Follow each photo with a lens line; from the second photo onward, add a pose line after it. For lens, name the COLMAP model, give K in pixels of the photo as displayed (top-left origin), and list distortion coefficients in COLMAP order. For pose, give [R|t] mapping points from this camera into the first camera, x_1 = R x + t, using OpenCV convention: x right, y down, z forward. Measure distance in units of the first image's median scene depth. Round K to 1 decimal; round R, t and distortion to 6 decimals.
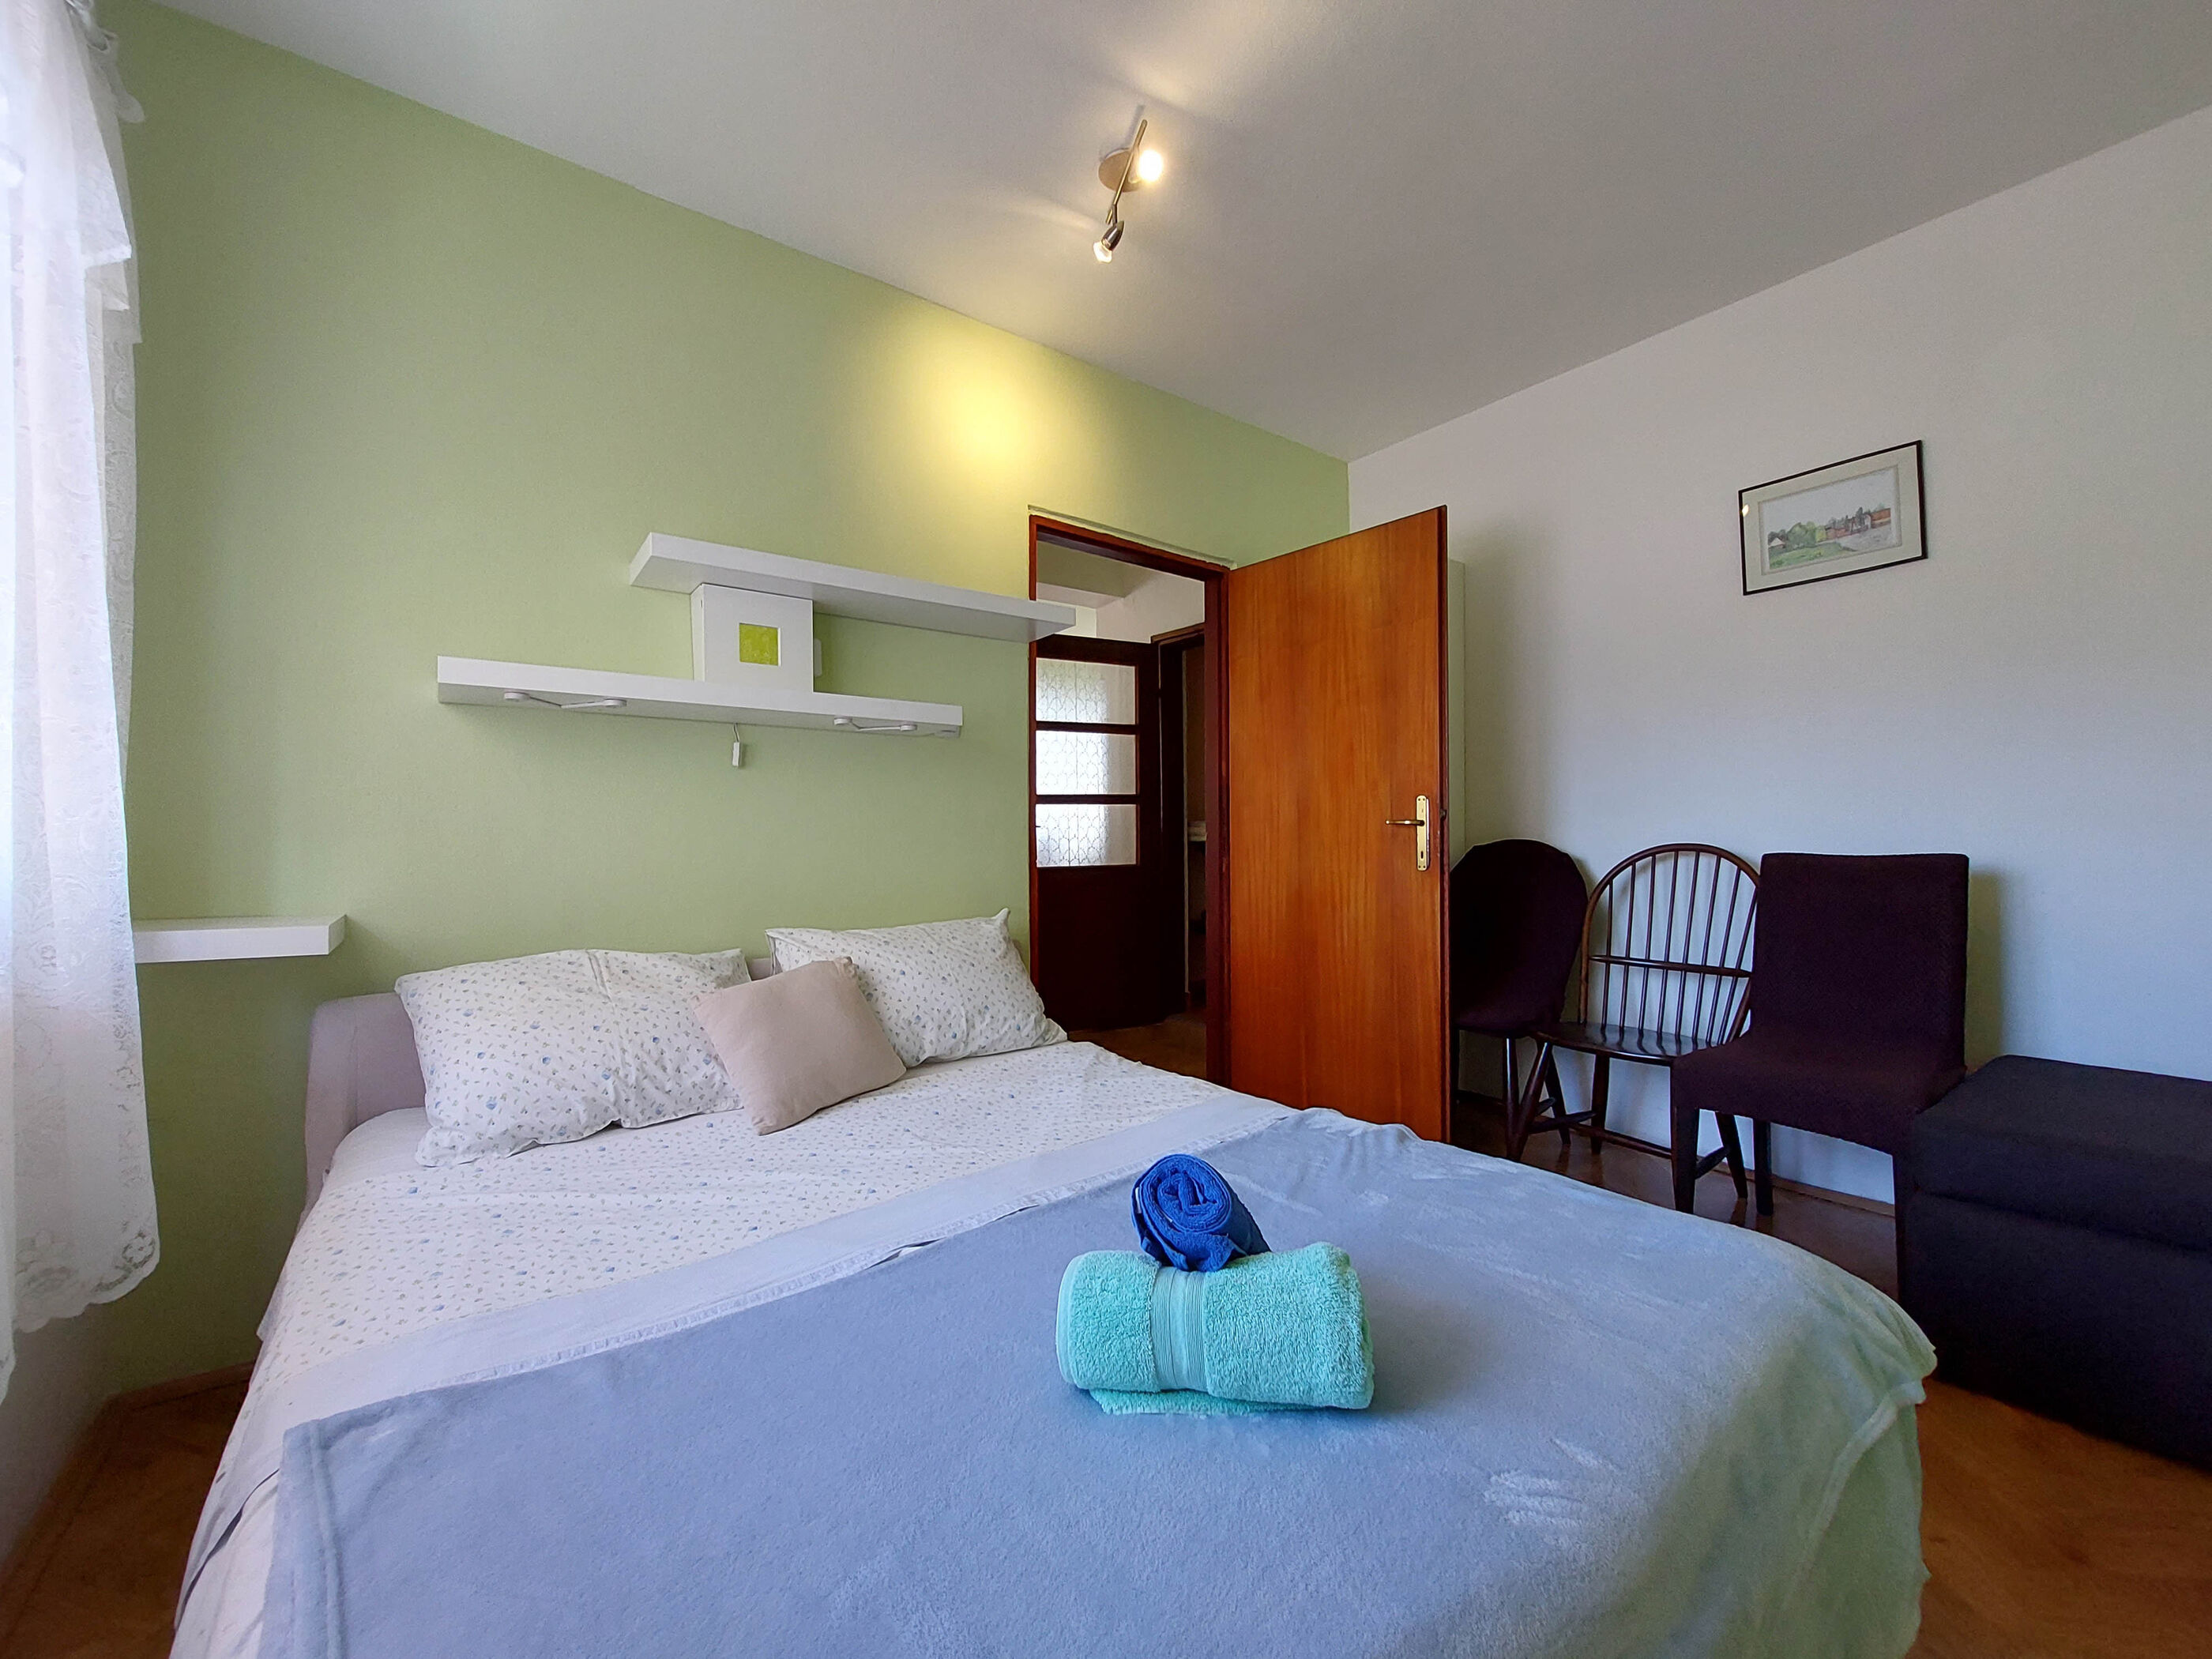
lens RADIAL K [[891.5, 0, 1104.5], [0, 891.5, 841.8], [0, 0, 1]] dist [-0.010130, 0.000225]
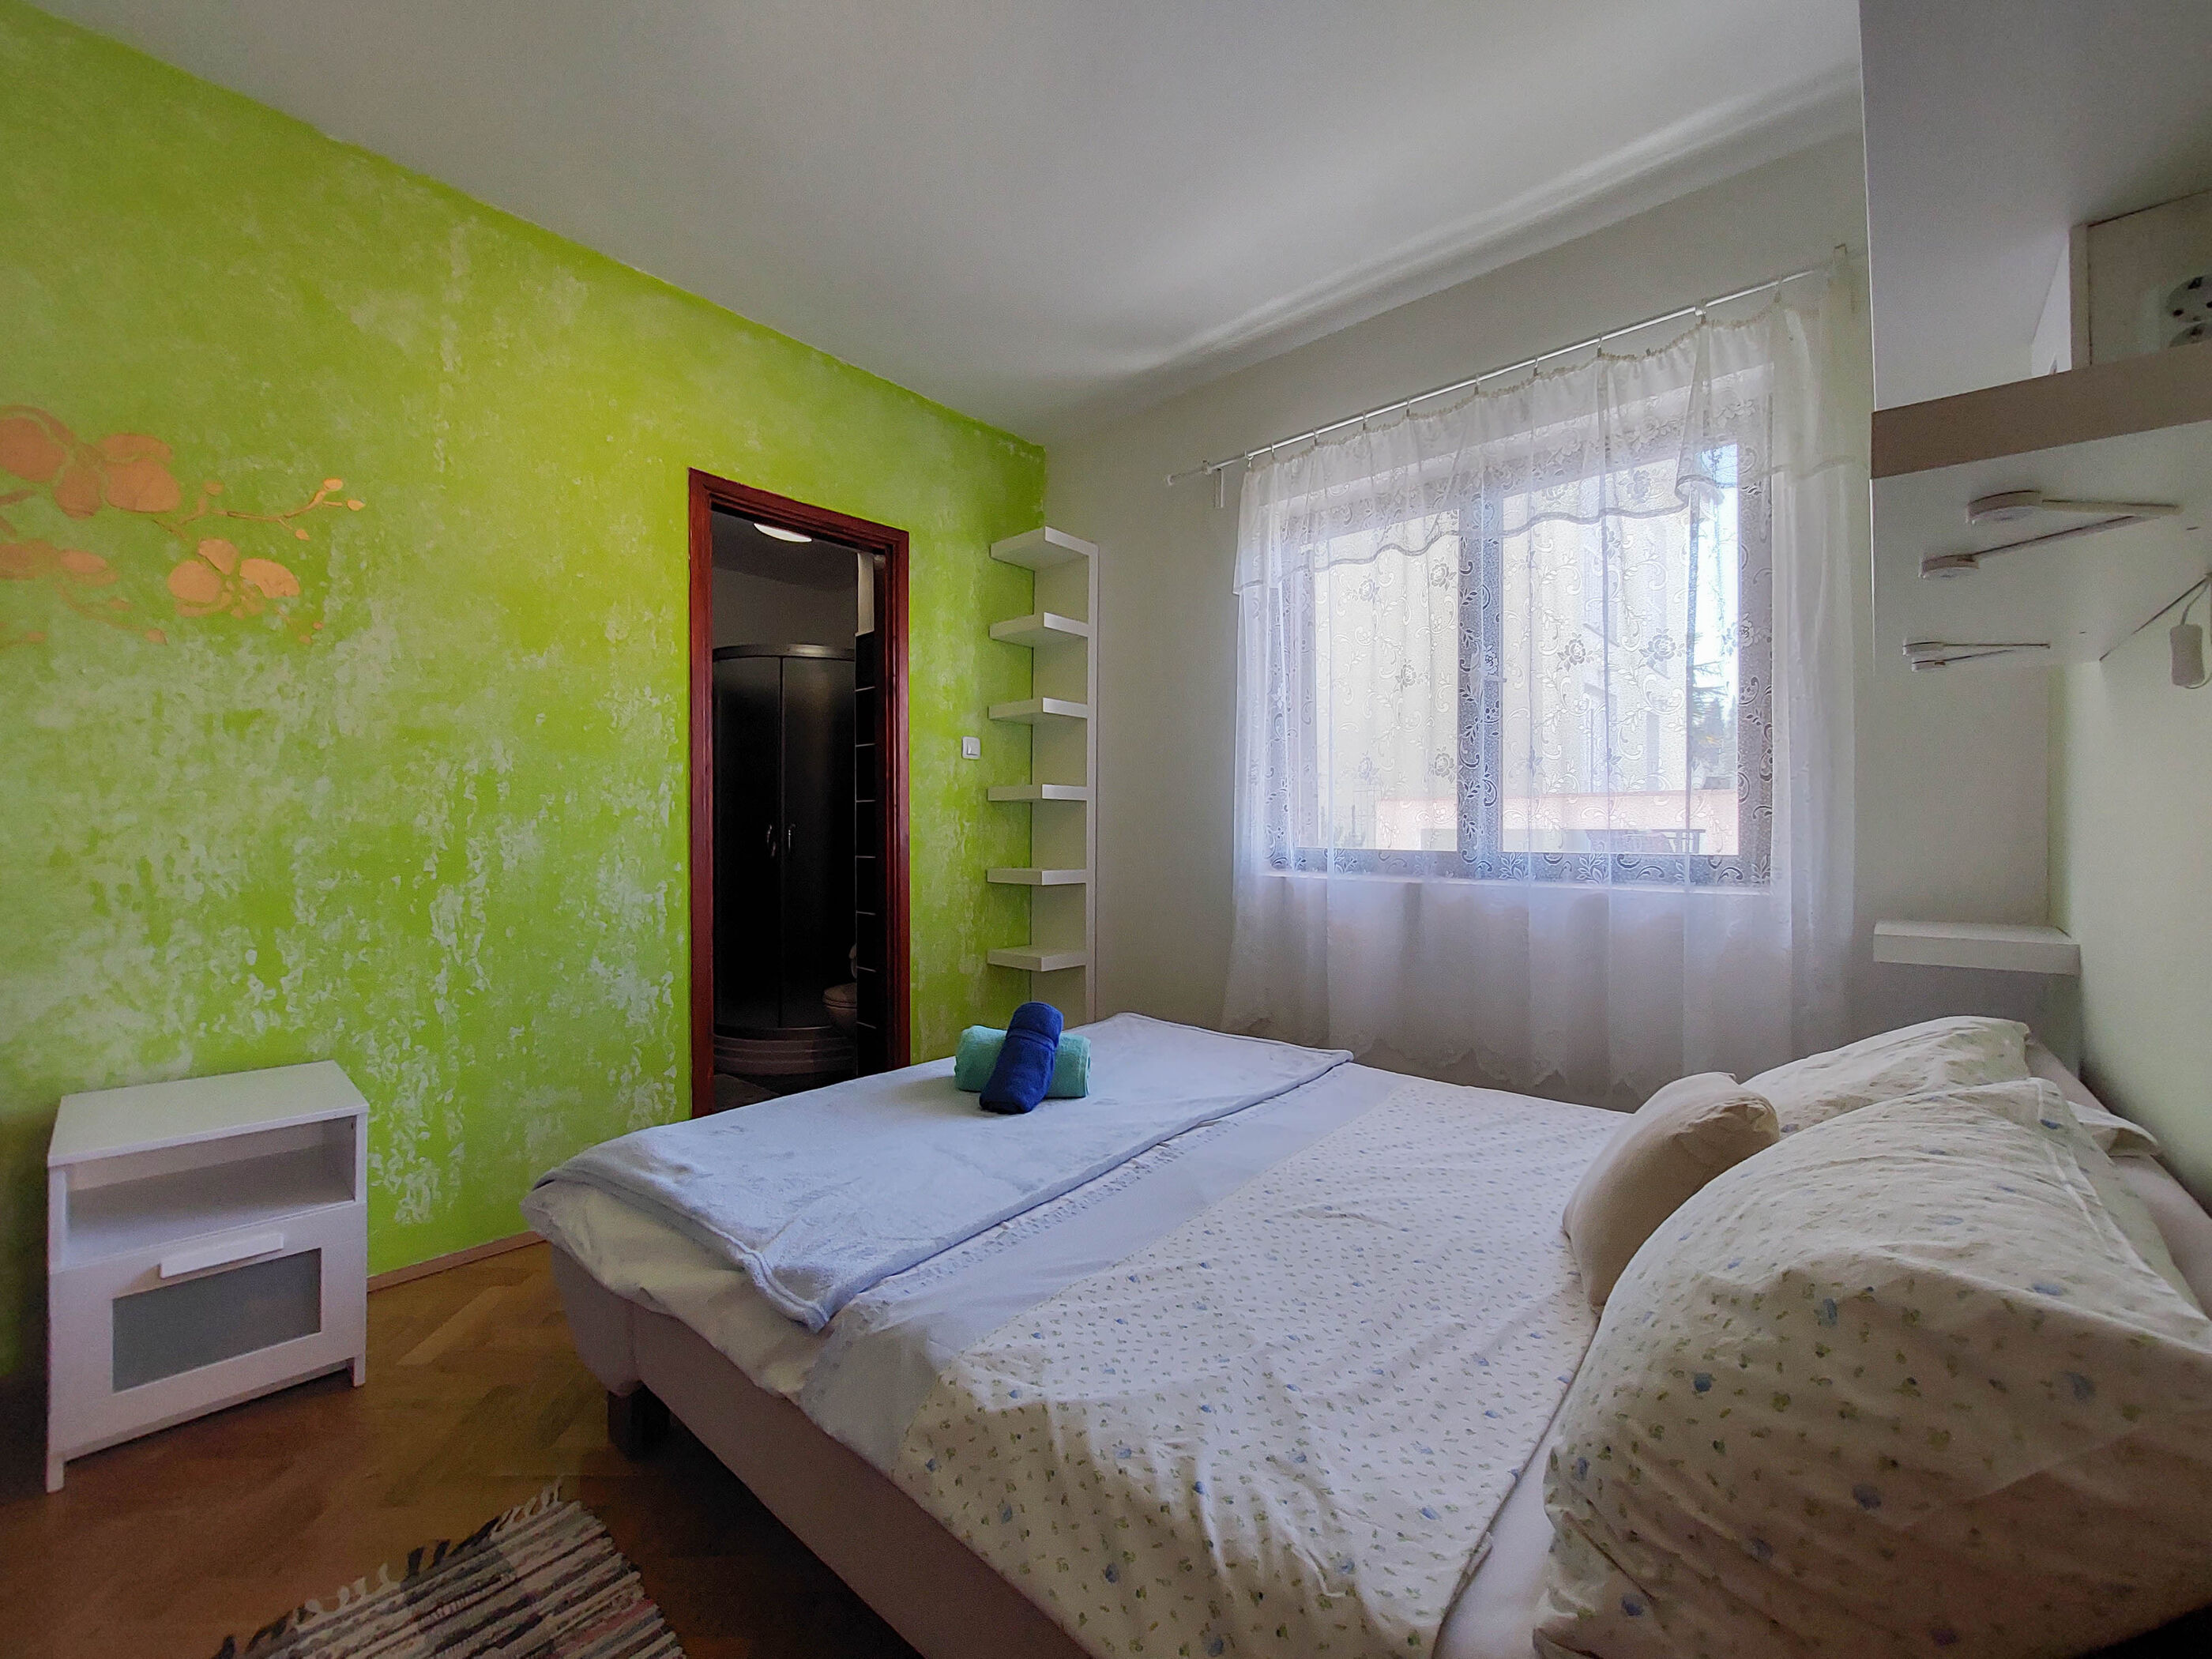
lens RADIAL K [[891.5, 0, 1104.5], [0, 891.5, 841.8], [0, 0, 1]] dist [-0.010130, 0.000225]
pose [[-0.981057, 0.012104, -0.193339, 0.148795], [0.007197, 0.999634, 0.026065, -0.031909], [0.193584, 0.024180, -0.980786, 1.388377]]
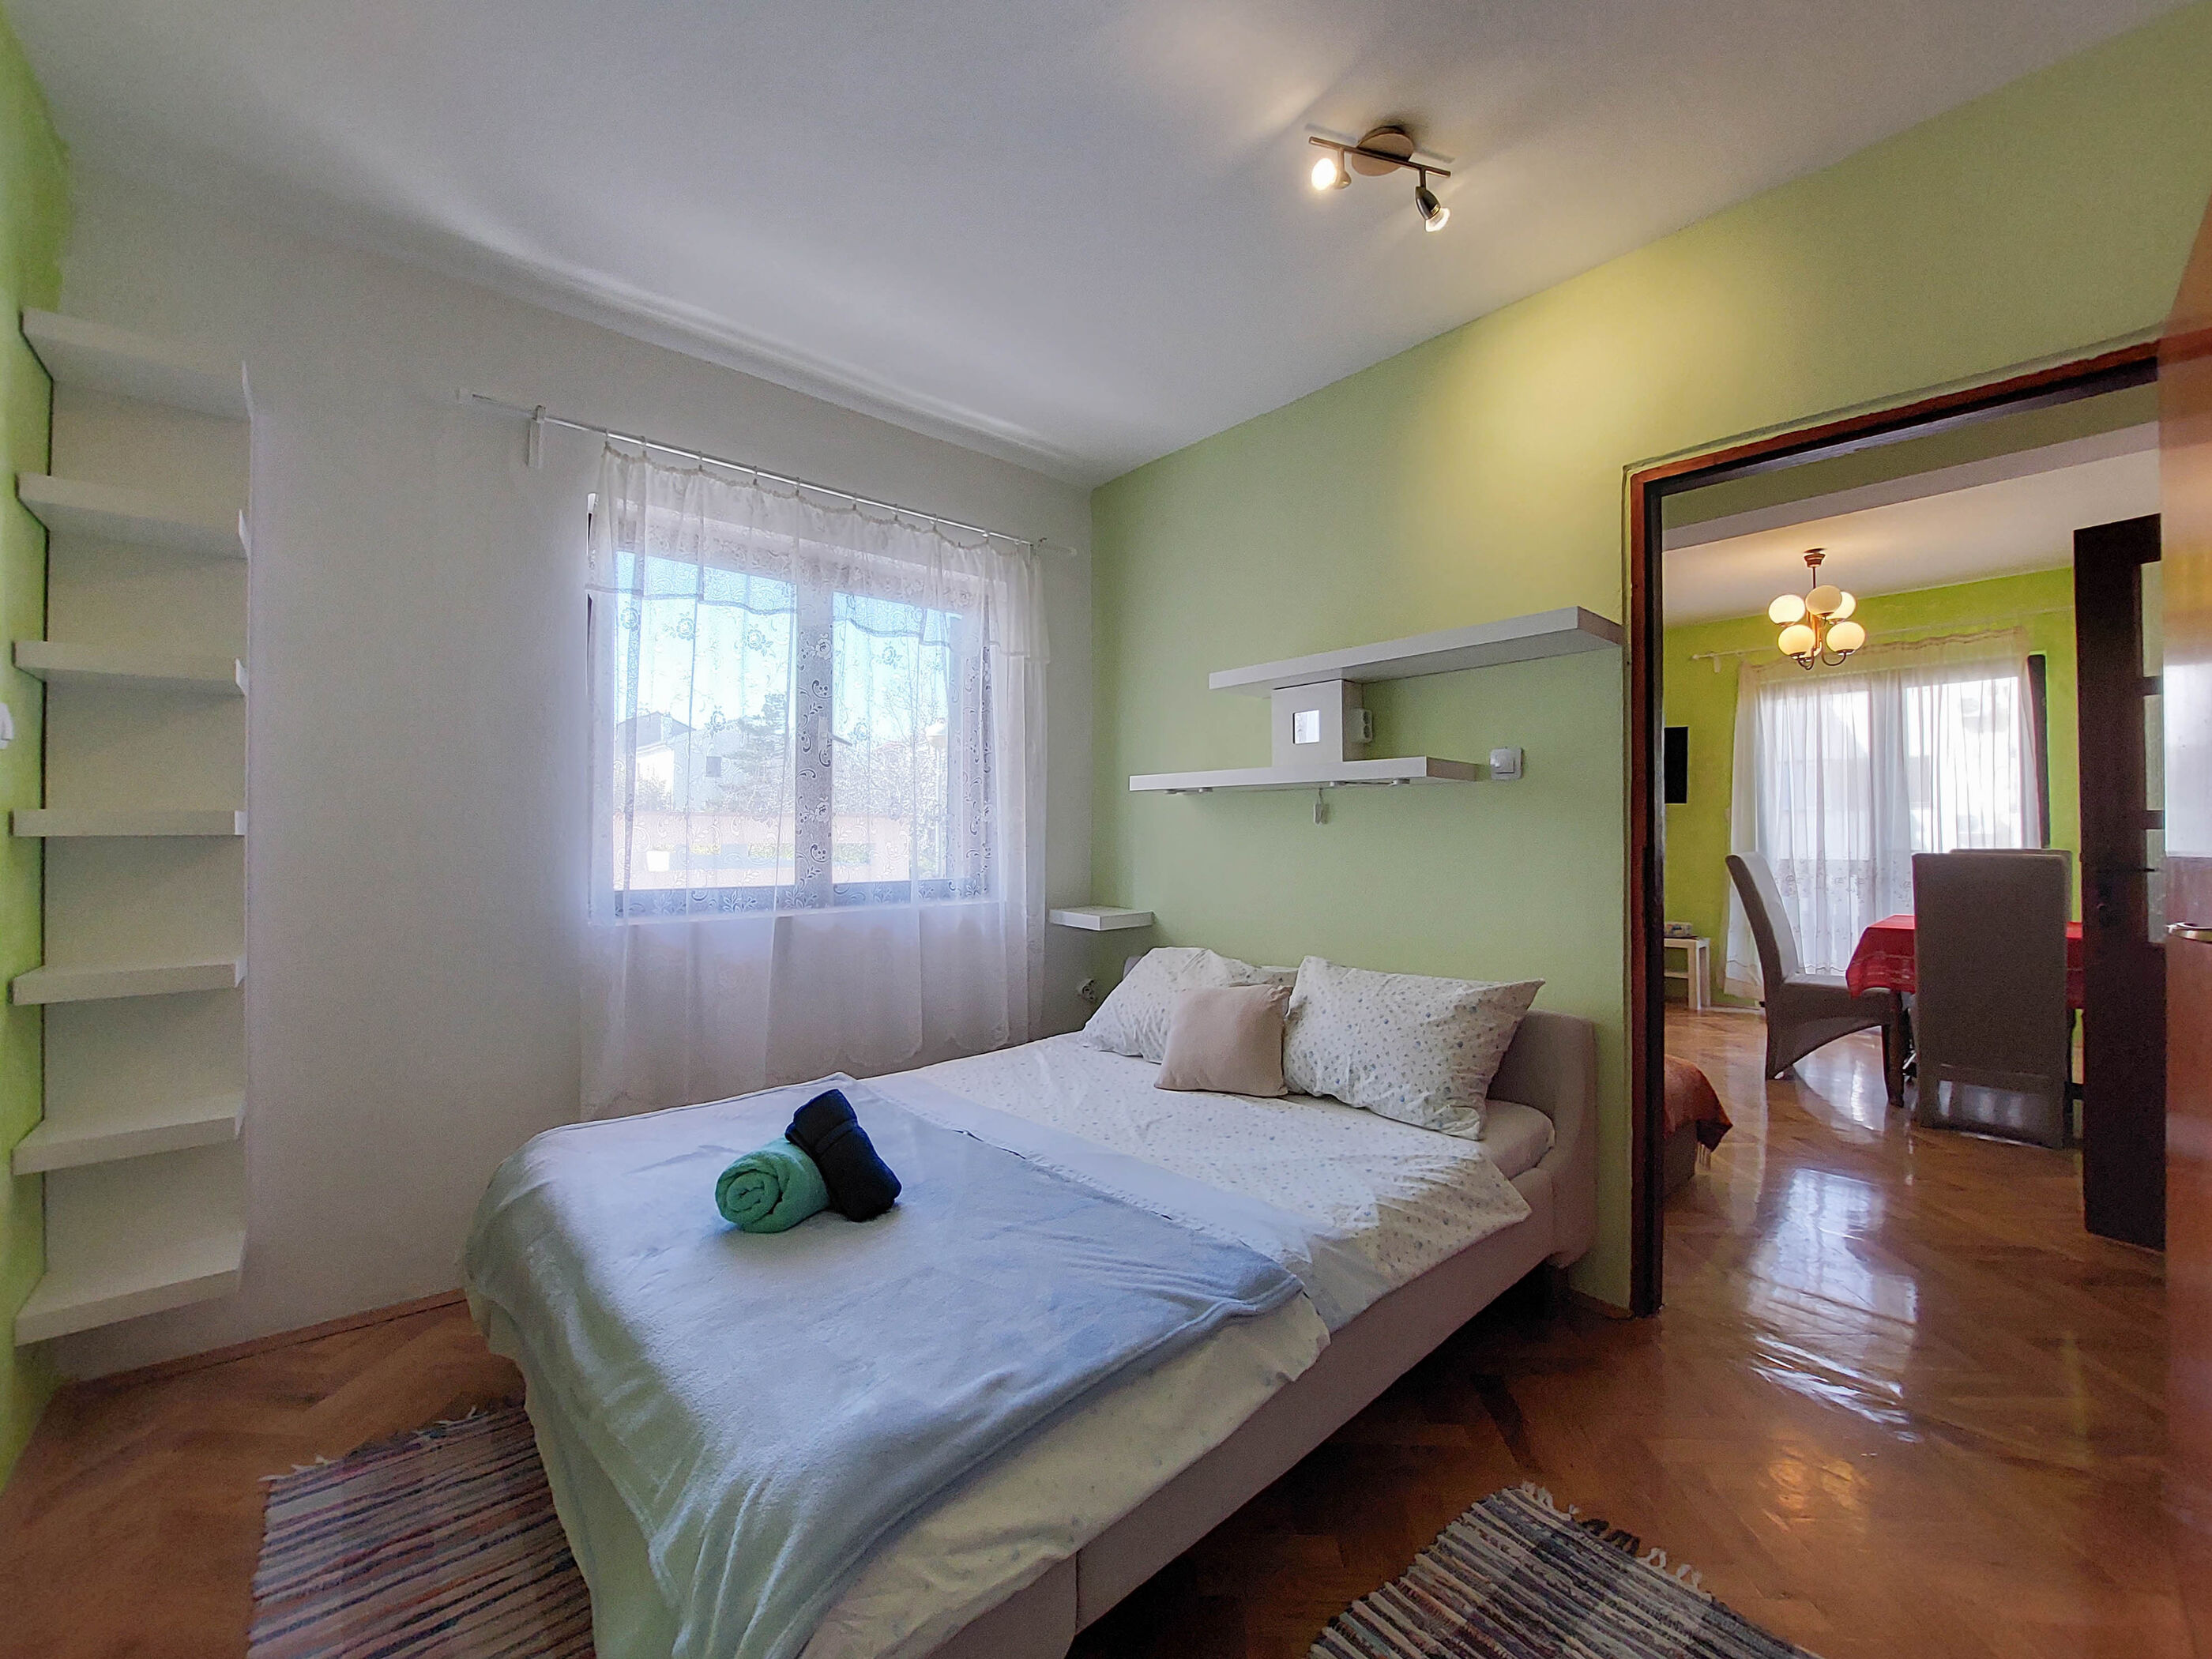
lens RADIAL K [[912.0, 0, 1106.0], [0, 912.0, 829.5], [0, 0, 1]] dist [-0.011965, 0.000886]
pose [[0.088774, 0.011338, -0.995987, 0.895182], [-0.010570, 0.999890, 0.010441, -0.090852], [0.995996, 0.009601, 0.088884, 0.636738]]
